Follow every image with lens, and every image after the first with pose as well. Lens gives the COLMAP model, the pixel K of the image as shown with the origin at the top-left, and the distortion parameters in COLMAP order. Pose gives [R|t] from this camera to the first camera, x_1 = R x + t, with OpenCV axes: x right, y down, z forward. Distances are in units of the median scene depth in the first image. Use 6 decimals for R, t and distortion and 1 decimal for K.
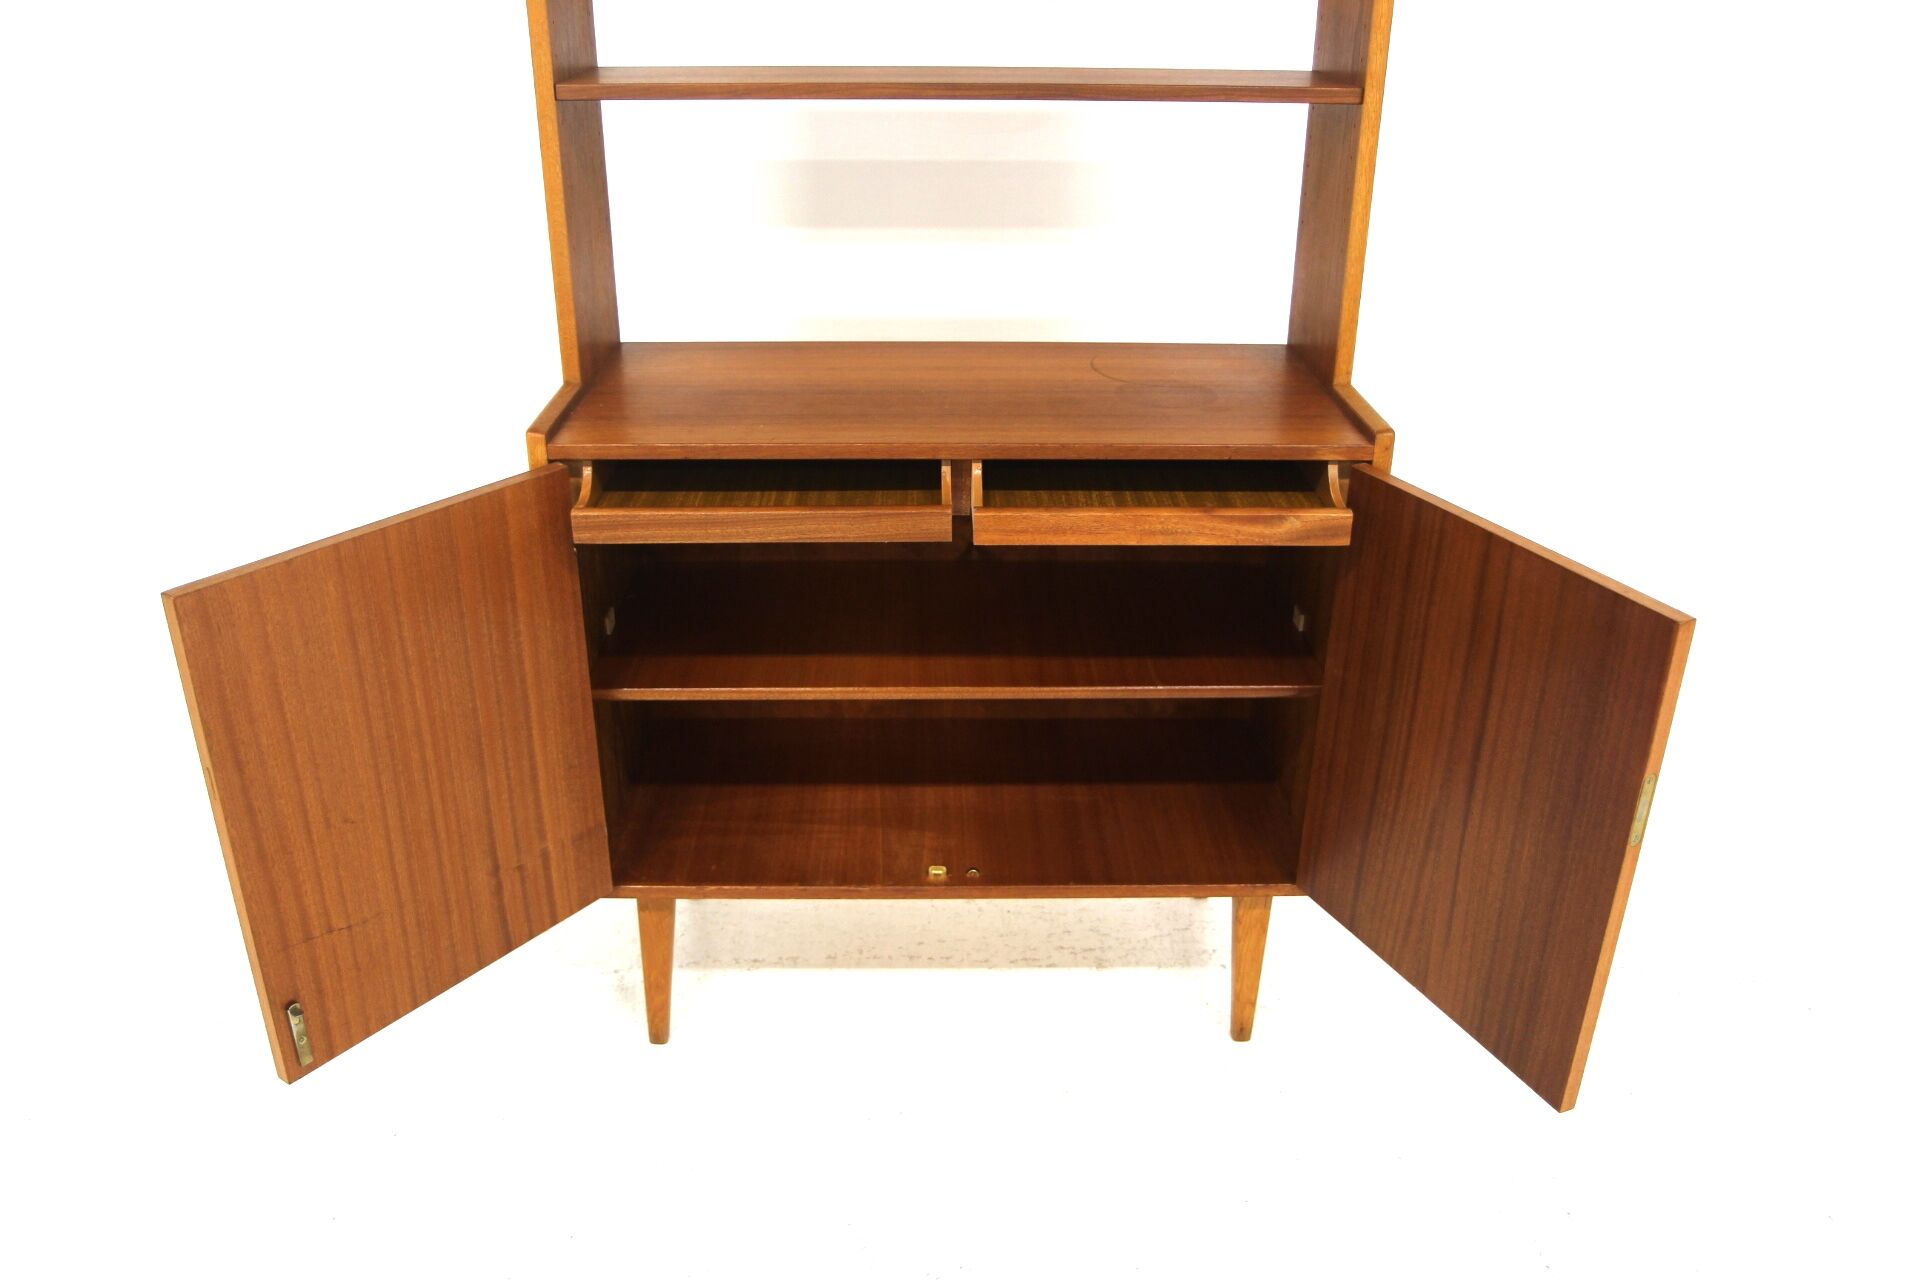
lens RADIAL K [[1483.0, 0, 960.0], [0, 1483.0, 640.0], [0, 0, 1]] dist [-0.078923, 0.000909]
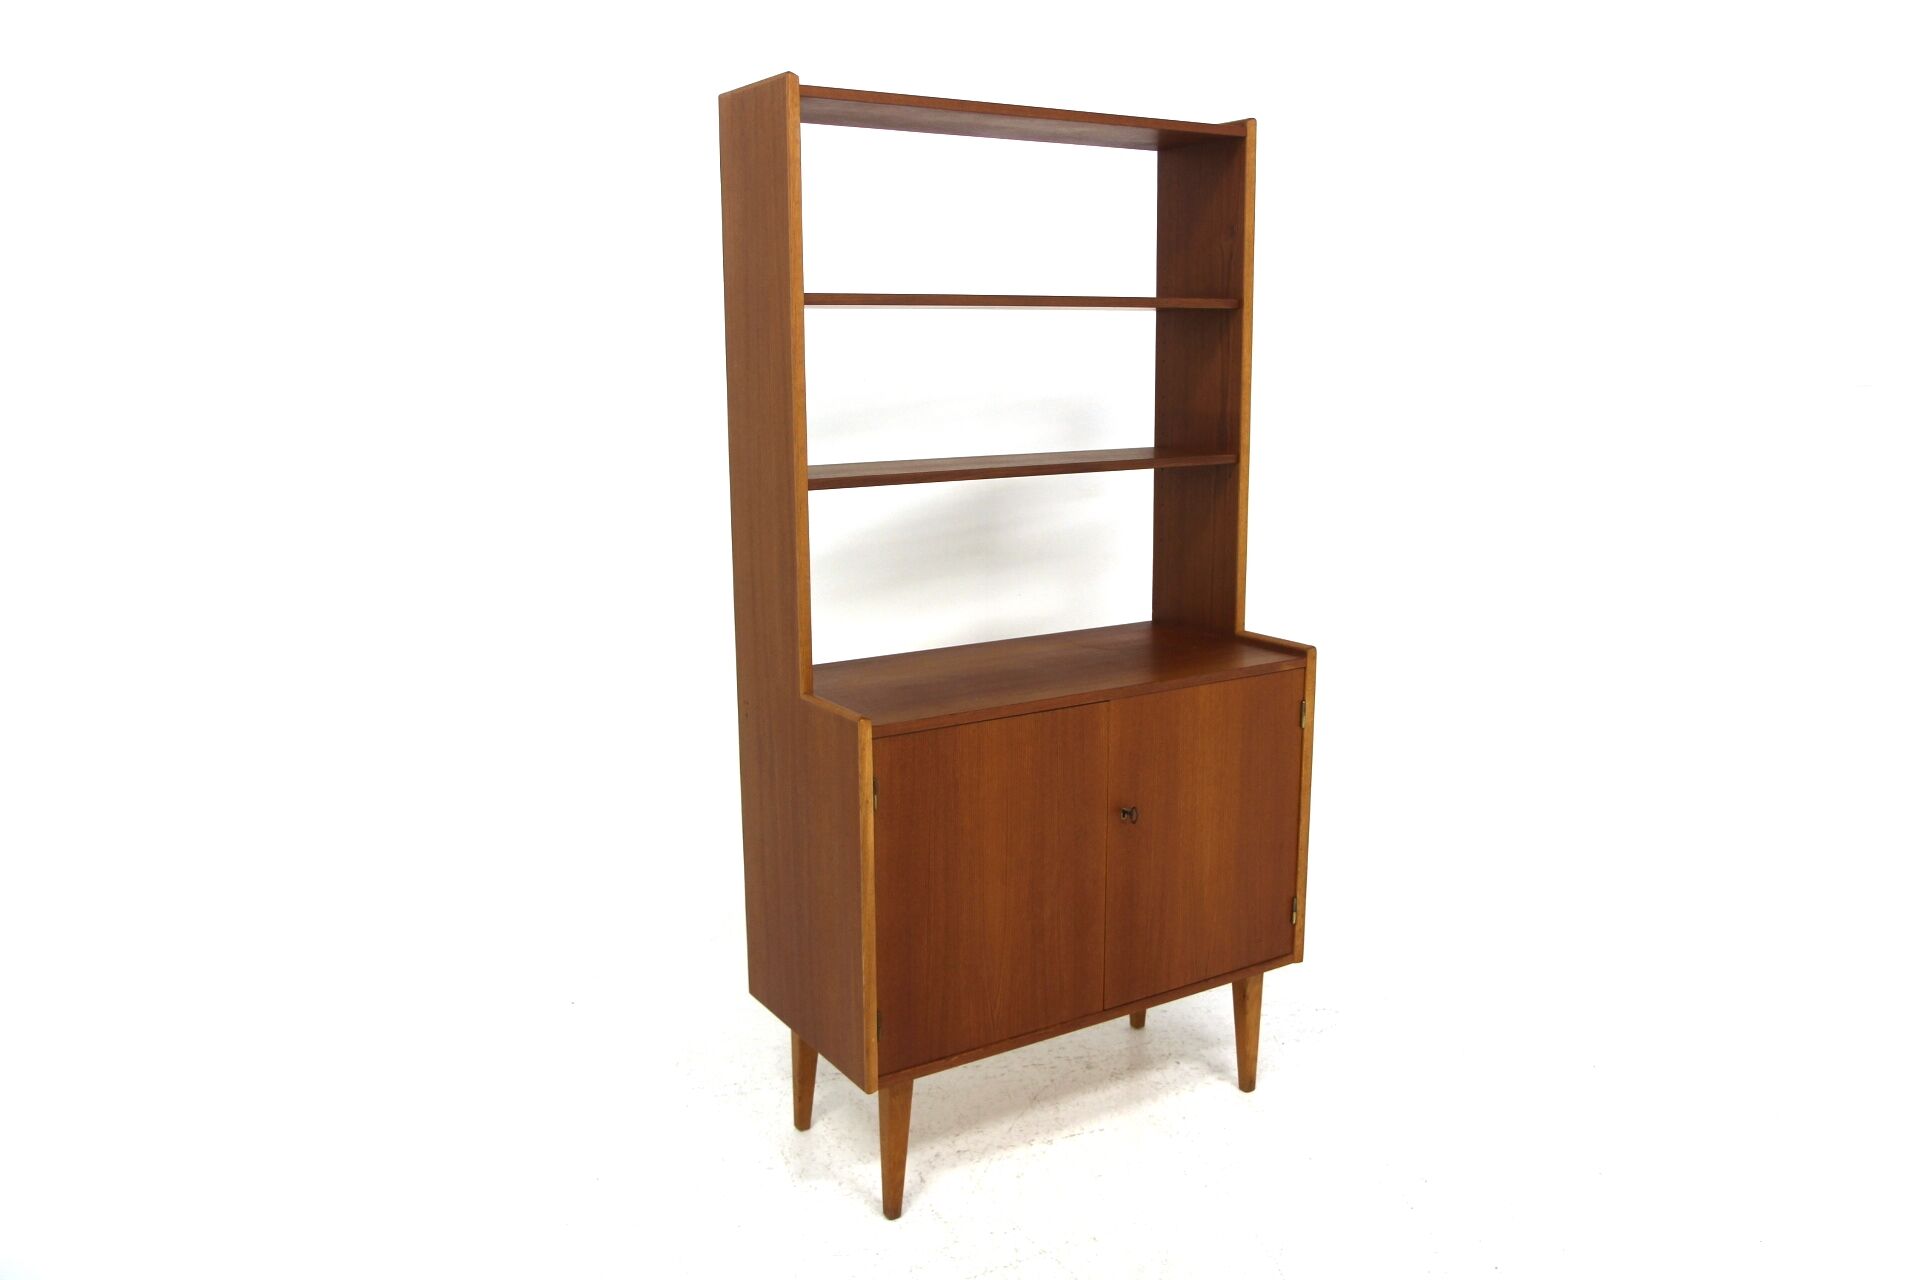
lens RADIAL K [[1483.0, 0, 960.0], [0, 1483.0, 640.0], [0, 0, 1]] dist [-0.078923, 0.000909]
pose [[0.857007, -0.113841, 0.502573, -0.751358], [0.232071, 0.956054, -0.179175, 0.047562], [-0.460090, 0.270186, 0.845764, -0.196392]]
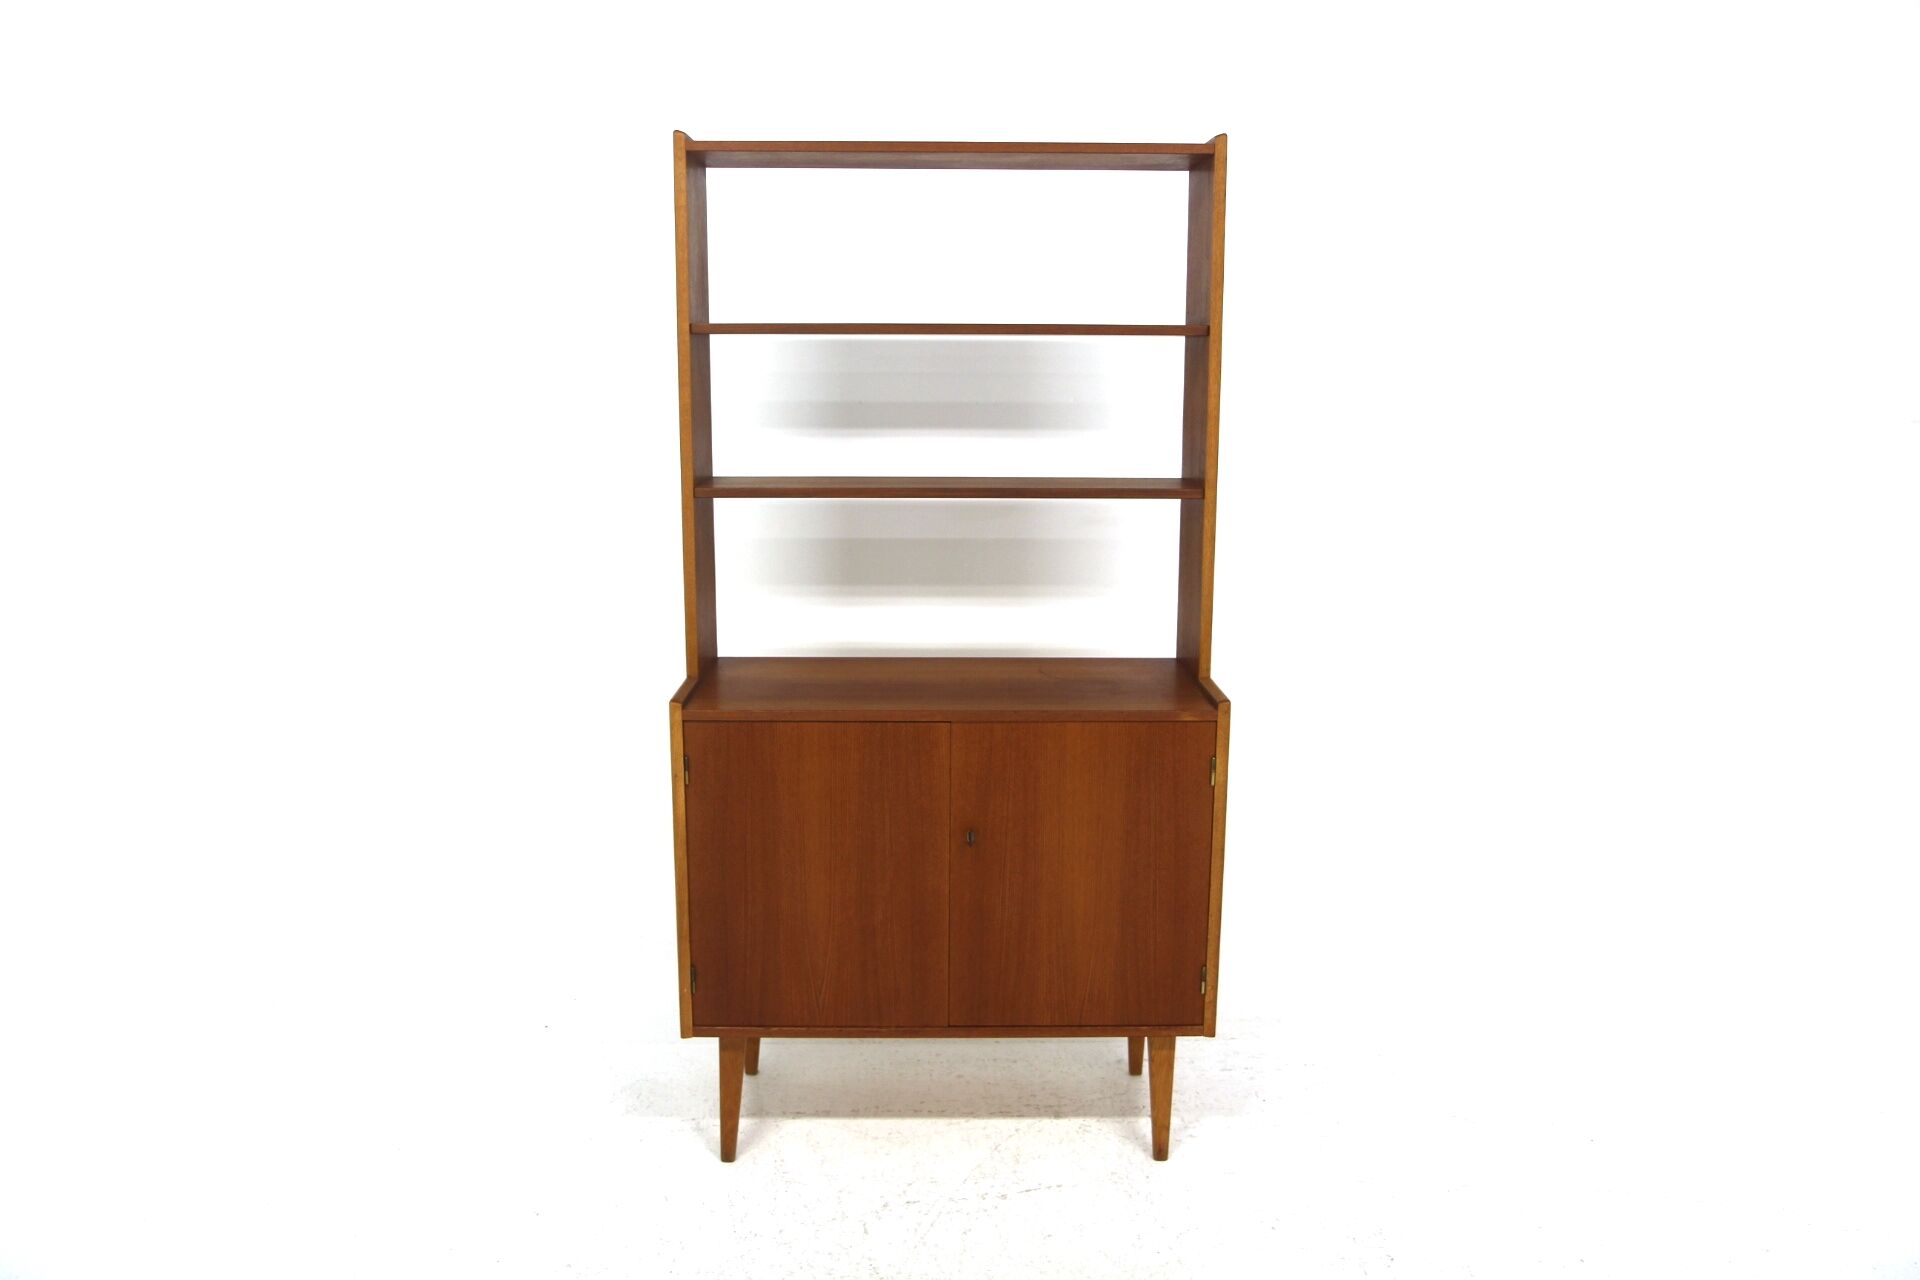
lens RADIAL K [[1404.9, 0, 960.0], [0, 1404.9, 640.0], [0, 0, 1]] dist [-0.072321, 0.000456]
pose [[0.999997, -0.002575, -0.000142, 0.009810], [0.002457, 0.967889, -0.251365, 0.138819], [0.000785, 0.251363, 0.967892, -0.370004]]
